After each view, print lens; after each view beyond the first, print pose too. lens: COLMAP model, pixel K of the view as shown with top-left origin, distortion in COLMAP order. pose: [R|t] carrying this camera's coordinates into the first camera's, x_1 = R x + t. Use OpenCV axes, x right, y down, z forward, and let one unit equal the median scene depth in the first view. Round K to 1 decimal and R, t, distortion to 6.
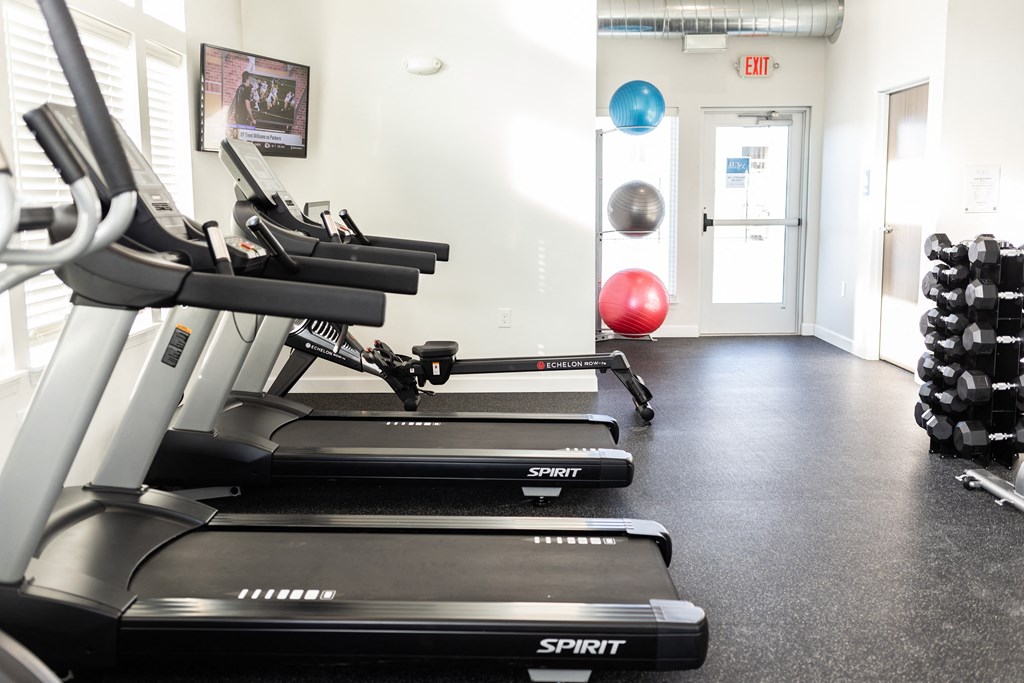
lens RADIAL K [[914.7, 0, 511.4], [0, 914.7, 338.0], [0, 0, 1]] dist [-0.011368, -0.020354]
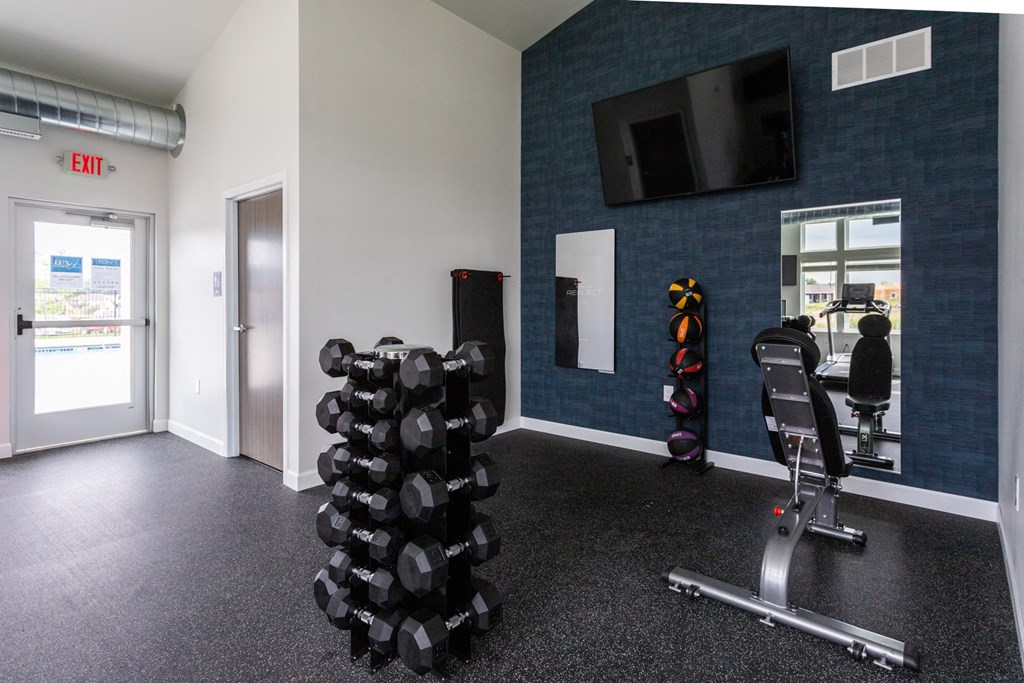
lens RADIAL K [[489.8, 0, 510.7], [0, 489.8, 306.1], [0, 0, 1]] dist [-0.008792, 0.006564]
pose [[0.605153, 0.010114, 0.796045, 0.128839], [0.110187, 0.989231, -0.096333, -0.047949], [-0.788447, 0.146010, 0.597522, 0.353008]]
